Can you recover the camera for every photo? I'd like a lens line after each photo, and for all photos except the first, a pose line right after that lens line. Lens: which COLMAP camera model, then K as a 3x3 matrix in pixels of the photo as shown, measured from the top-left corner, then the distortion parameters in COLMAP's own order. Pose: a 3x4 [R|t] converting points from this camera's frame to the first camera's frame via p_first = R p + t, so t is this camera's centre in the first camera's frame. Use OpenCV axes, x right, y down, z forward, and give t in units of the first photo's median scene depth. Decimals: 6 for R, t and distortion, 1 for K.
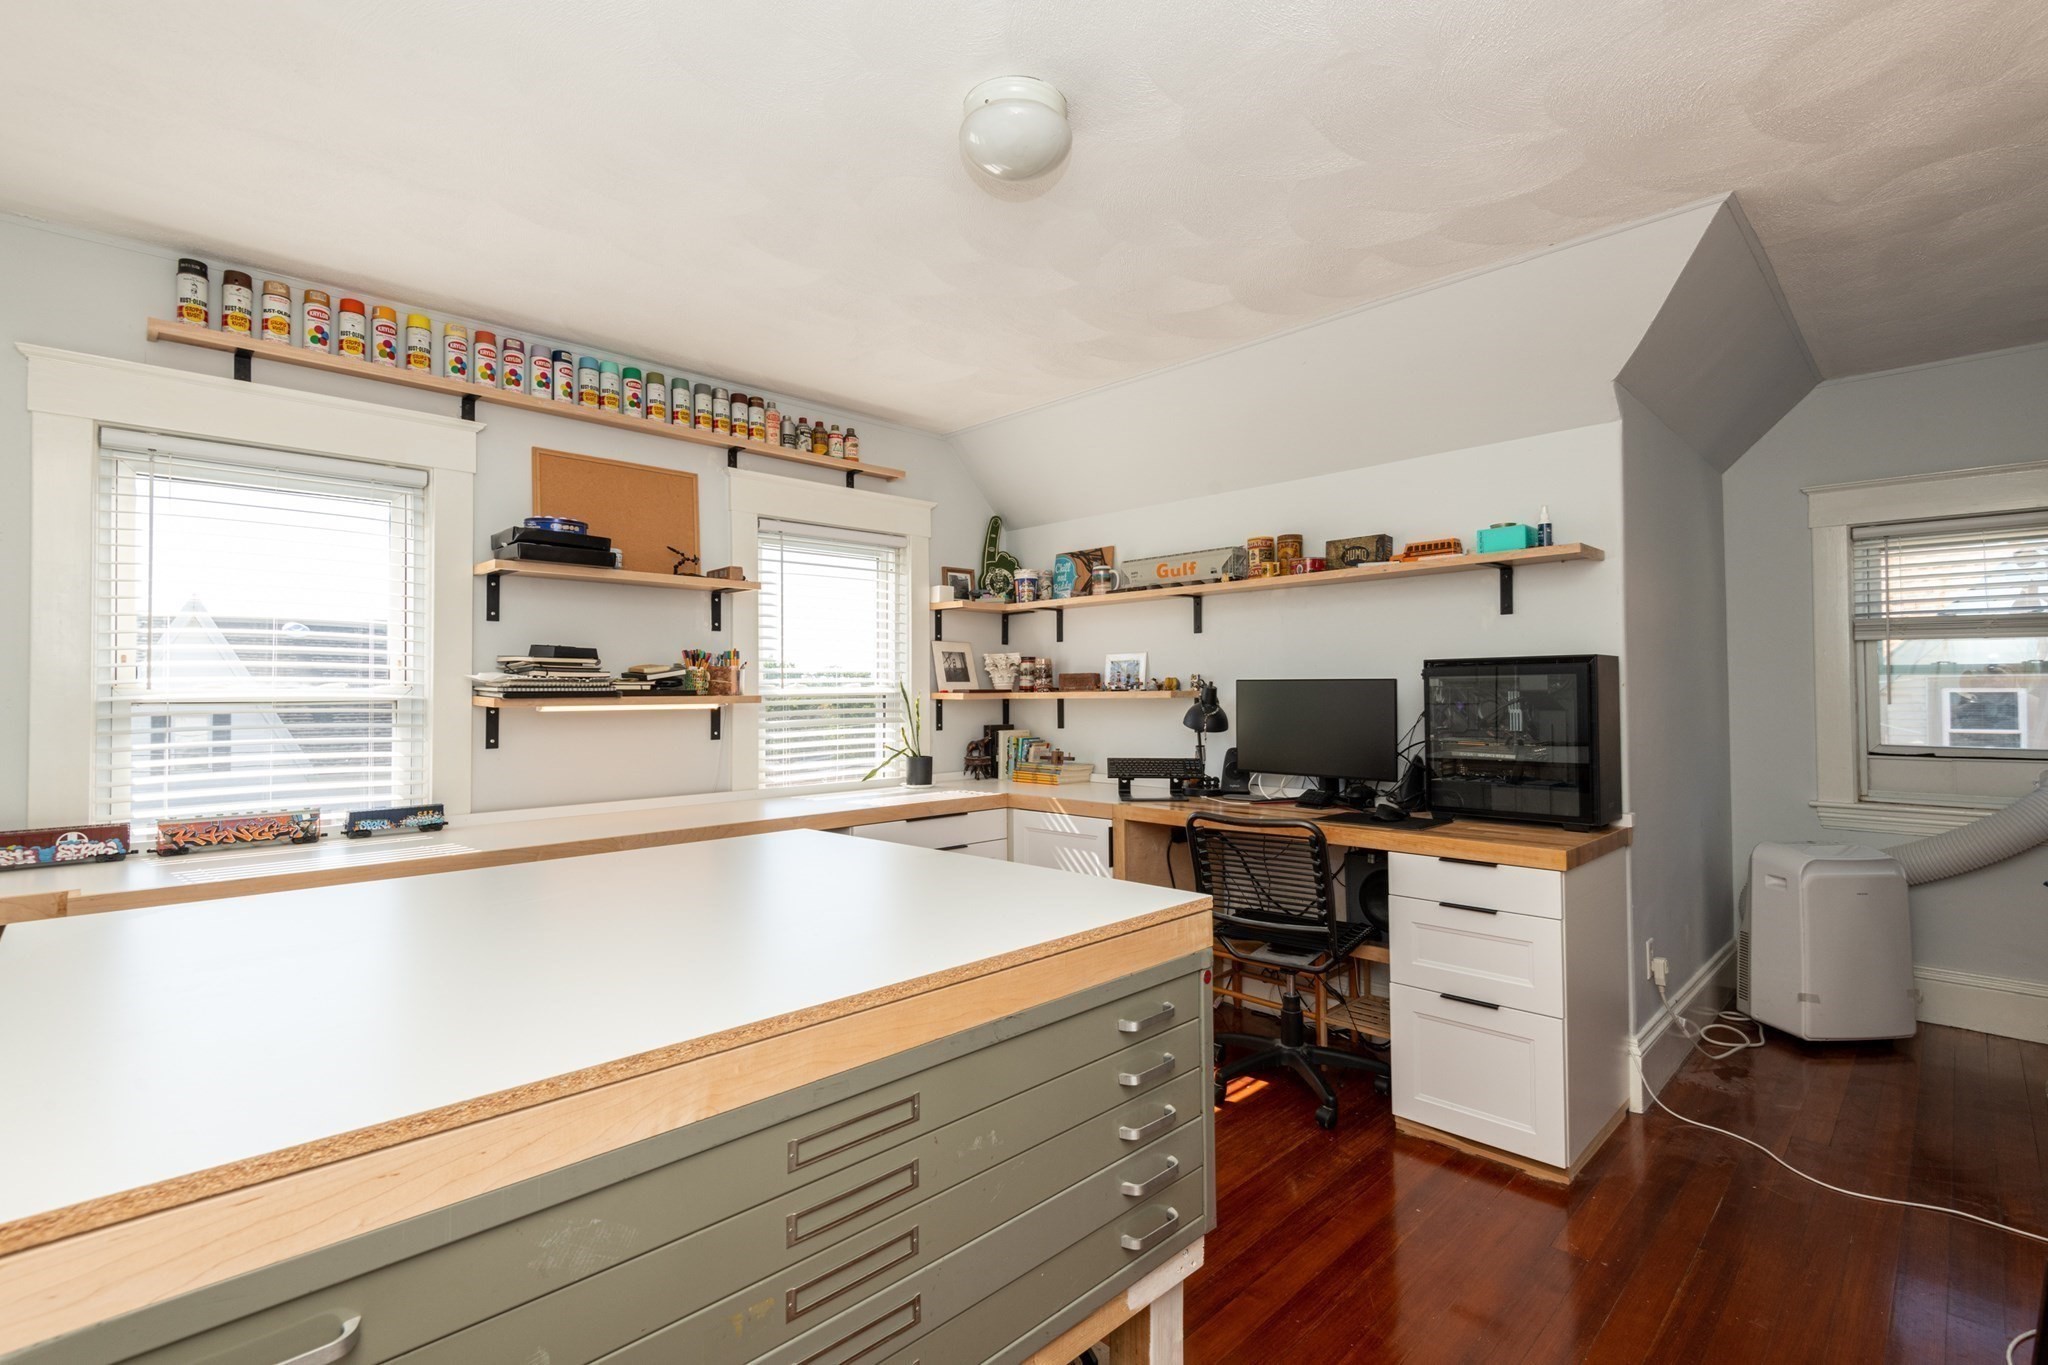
lens RADIAL K [[945.4, 0, 1039.1], [0, 945.4, 670.5], [0, 0, 1]] dist [0.019635, -0.011550]
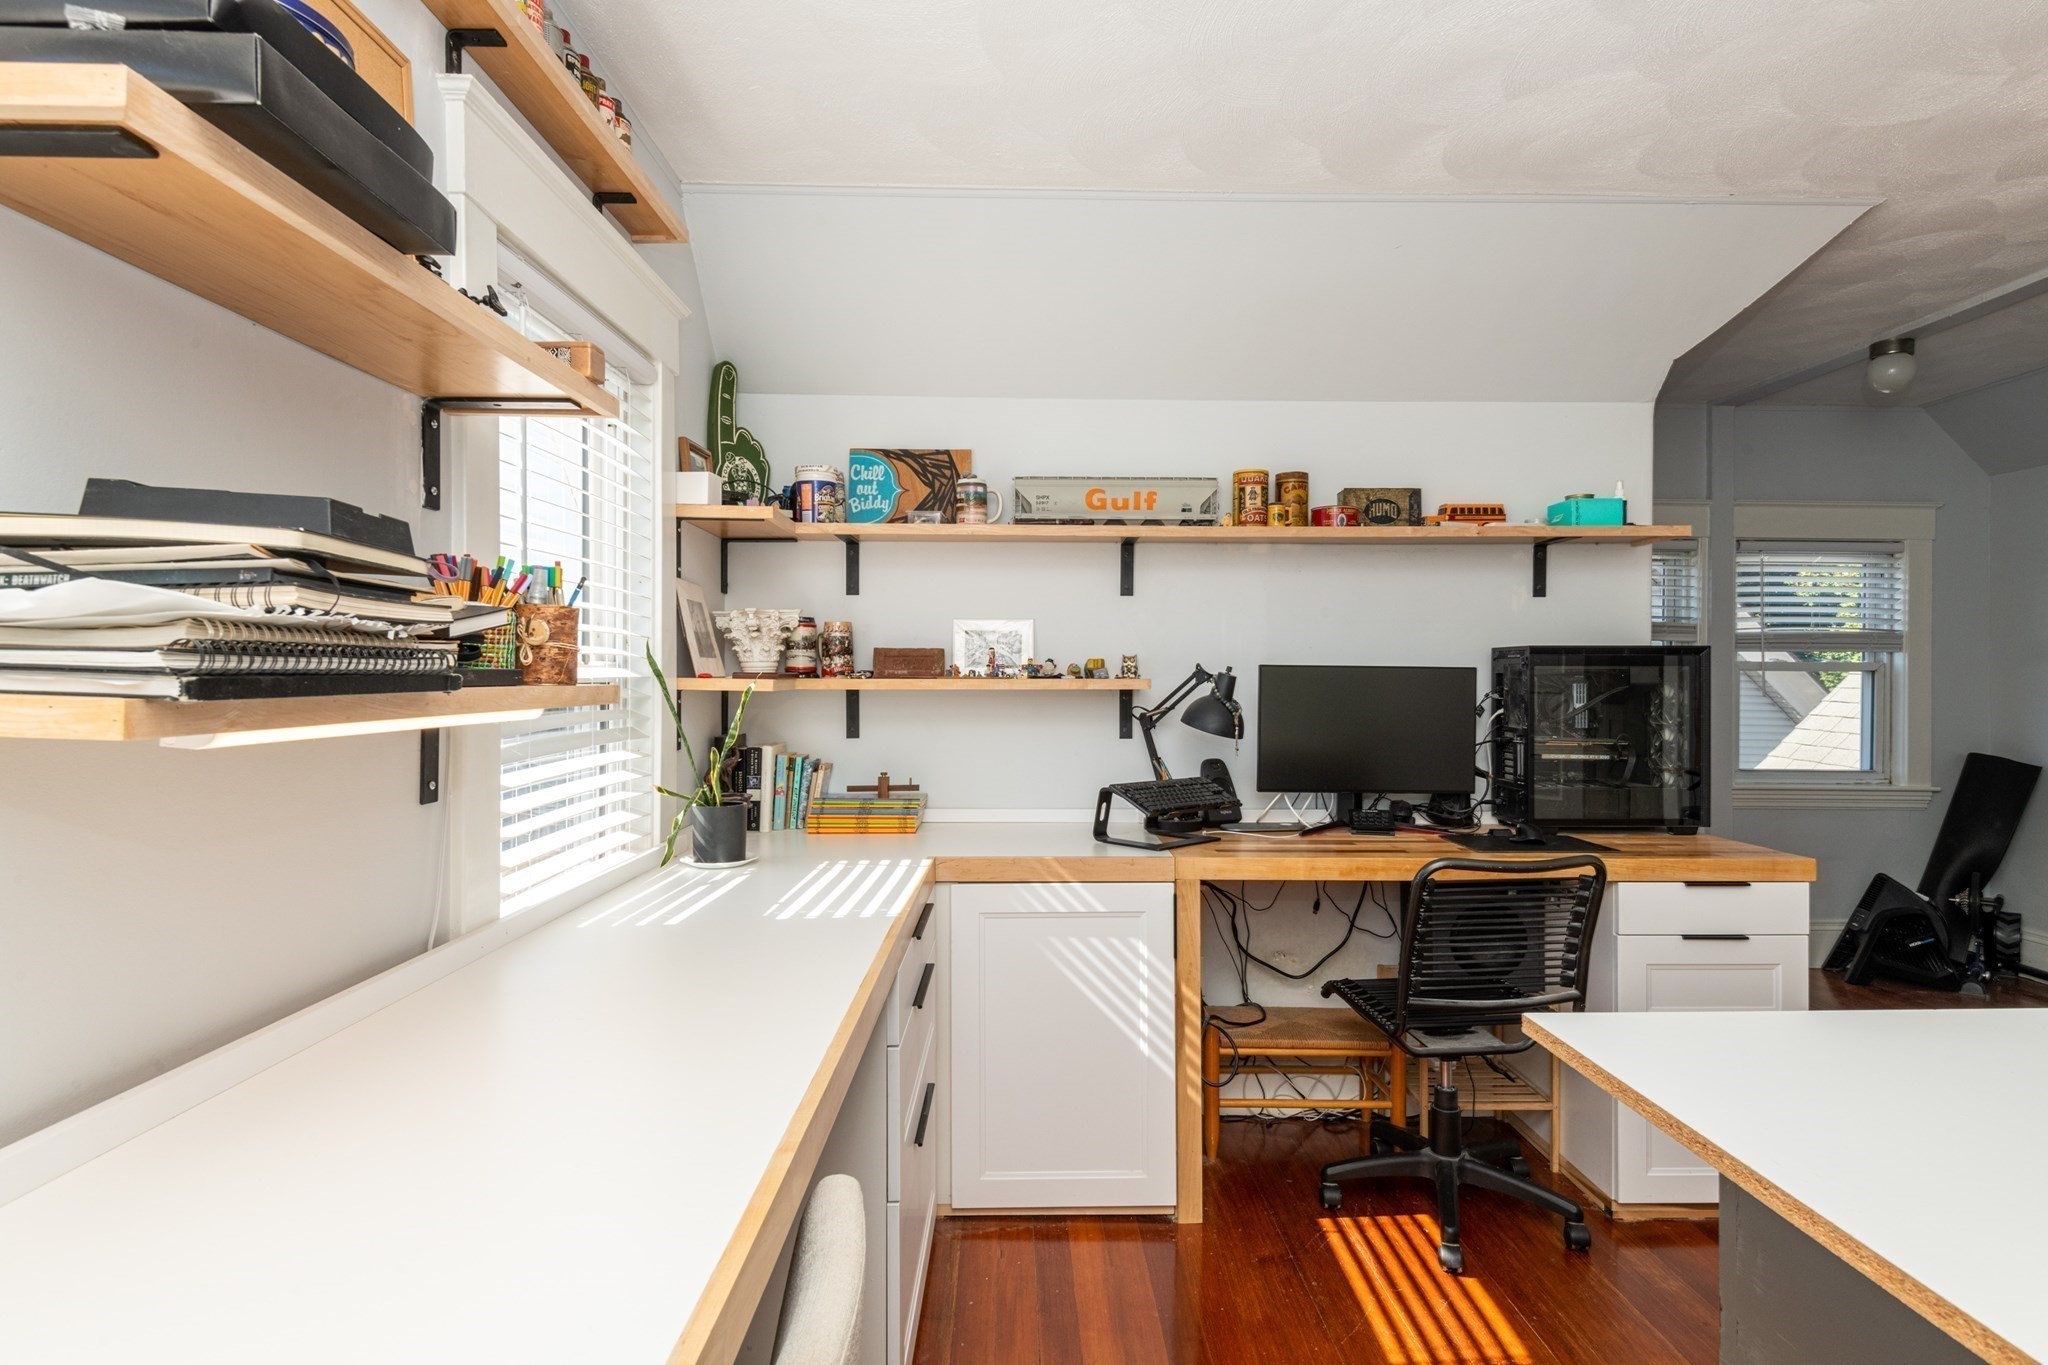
lens RADIAL K [[1061.4, 0, 1037.0], [0, 1061.4, 678.9], [0, 0, 1]] dist [0.026088, -0.011239]
pose [[0.689893, 0.005719, 0.723889, -0.465737], [-0.025430, 0.999543, 0.016339, 0.011018], [-0.723465, -0.029680, 0.689723, 0.537599]]
